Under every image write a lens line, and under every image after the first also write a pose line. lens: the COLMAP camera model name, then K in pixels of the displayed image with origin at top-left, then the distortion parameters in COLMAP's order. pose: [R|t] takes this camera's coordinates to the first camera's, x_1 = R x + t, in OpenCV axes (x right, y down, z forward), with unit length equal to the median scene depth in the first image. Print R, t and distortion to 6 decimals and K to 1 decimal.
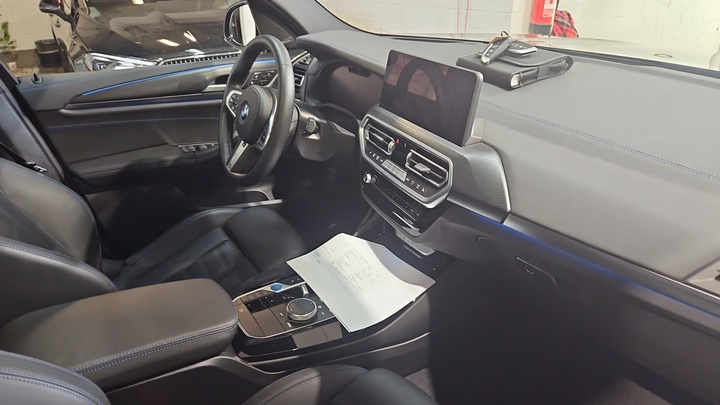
lens RADIAL K [[467.7, 0, 361.0], [0, 467.7, 205.3], [0, 0, 1]] dist [0.007072, -0.003216]
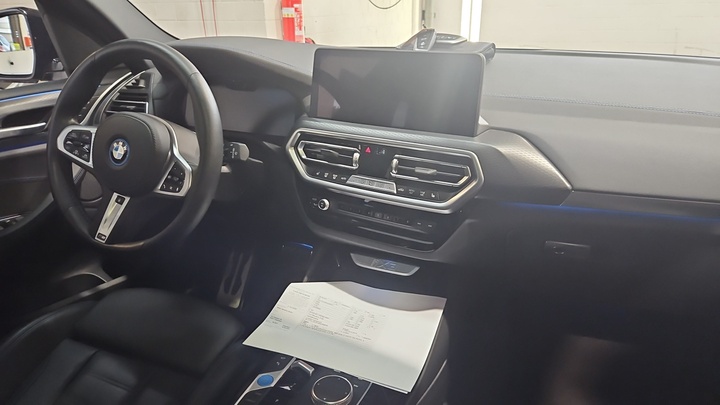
lens RADIAL K [[467.7, 0, 359.8], [0, 467.7, 199.1], [0, 0, 1]] dist [0.007072, -0.003216]
pose [[0.821062, -0.203769, 0.533231, -0.367694], [0.250335, 0.968035, -0.015537, -0.039067], [-0.513020, 0.146244, 0.845827, 0.287511]]
